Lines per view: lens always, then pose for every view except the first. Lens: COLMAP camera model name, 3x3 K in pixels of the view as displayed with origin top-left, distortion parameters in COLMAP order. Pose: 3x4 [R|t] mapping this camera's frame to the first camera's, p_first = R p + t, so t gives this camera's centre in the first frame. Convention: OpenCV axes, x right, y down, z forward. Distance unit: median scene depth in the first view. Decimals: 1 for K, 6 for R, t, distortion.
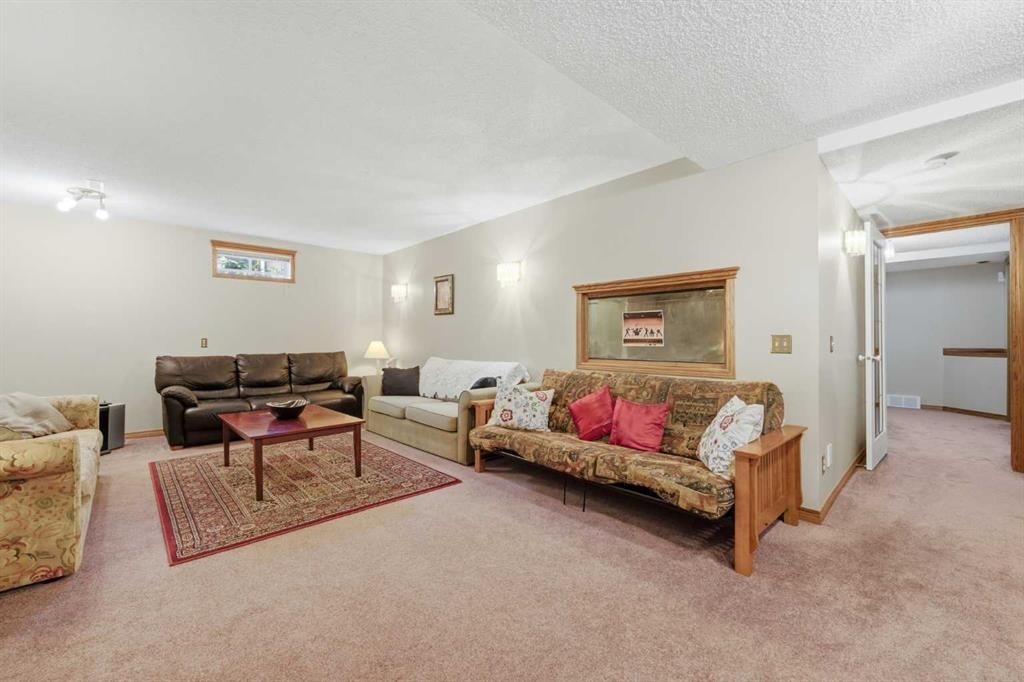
lens RADIAL K [[421.3, 0, 512.2], [0, 421.3, 335.9], [0, 0, 1]] dist [-0.015898, -0.000704]
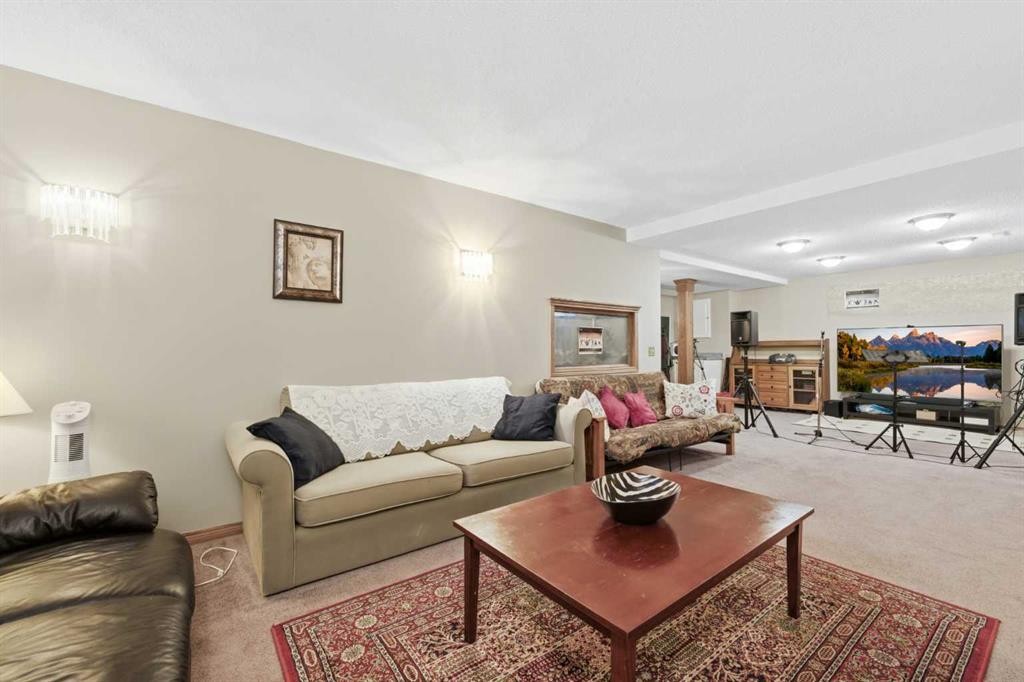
lens RADIAL K [[421.3, 0, 511.3], [0, 421.3, 345.3], [0, 0, 1]] dist [-0.015898, -0.000704]
pose [[0.107251, 0.012195, 0.994157, -0.828807], [-0.002695, 0.999925, -0.011975, 0.011527], [-0.994228, -0.001395, 0.107276, 0.901442]]
